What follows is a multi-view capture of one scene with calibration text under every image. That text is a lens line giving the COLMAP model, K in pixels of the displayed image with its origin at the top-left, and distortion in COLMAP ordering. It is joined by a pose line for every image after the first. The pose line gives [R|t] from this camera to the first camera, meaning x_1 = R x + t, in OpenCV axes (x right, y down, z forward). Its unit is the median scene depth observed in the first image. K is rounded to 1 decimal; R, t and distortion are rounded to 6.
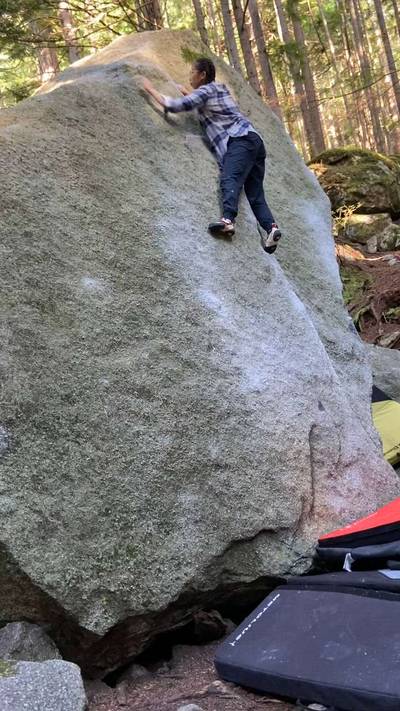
lens RADIAL K [[608.4, 0, 196.9], [0, 608.4, 358.1], [0, 0, 1]] dist [0.115580, -0.192917]
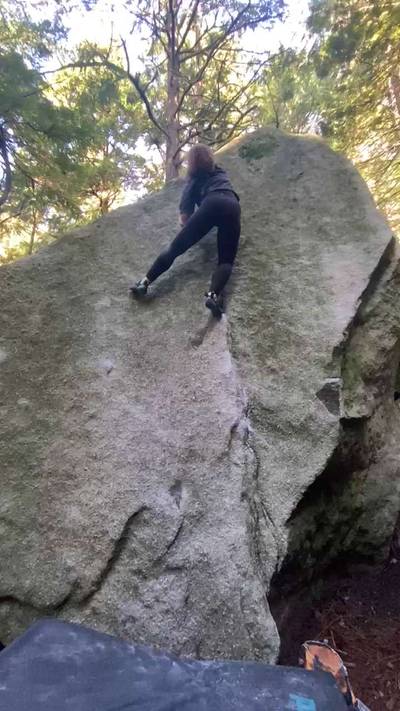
lens RADIAL K [[325.8, 0, 199.9], [0, 325.8, 355.6], [0, 0, 1]] dist [-0.001344, -0.002149]
pose [[0.631477, 0.034261, -0.774637, 0.664698], [-0.033458, 0.999297, 0.016923, -0.140670], [0.774673, 0.015231, 0.632179, 0.808894]]
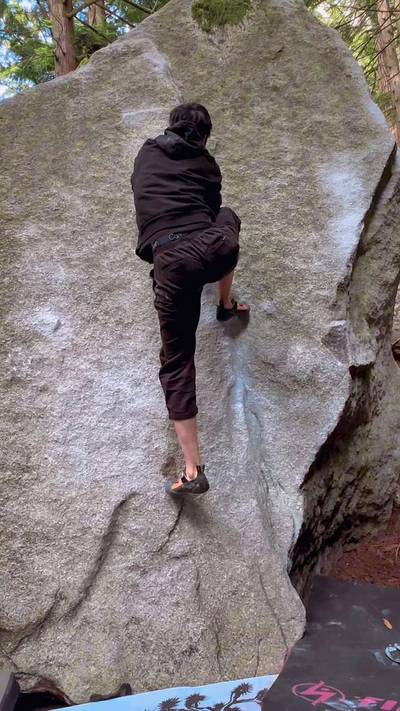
lens RADIAL K [[445.0, 0, 200.2], [0, 445.0, 355.1], [0, 0, 1]] dist [-0.012979, 0.016751]
pose [[0.771932, 0.076973, -0.631028, 0.627057], [0.011959, 0.990708, 0.135477, -0.139478], [0.635593, -0.112126, 0.763839, 0.709329]]
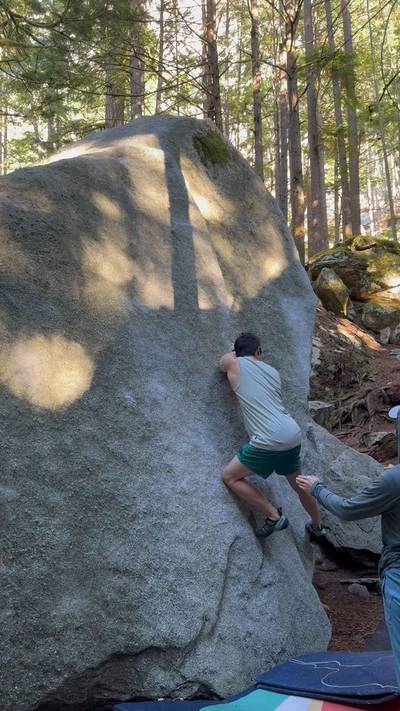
lens RADIAL K [[608.4, 0, 197.8], [0, 608.4, 353.2], [0, 0, 1]] dist [0.115580, -0.192917]
pose [[0.983398, 0.177300, -0.038636, 0.123991], [-0.179864, 0.980579, -0.078192, -0.095917], [0.024022, 0.083843, 0.996189, 0.004339]]
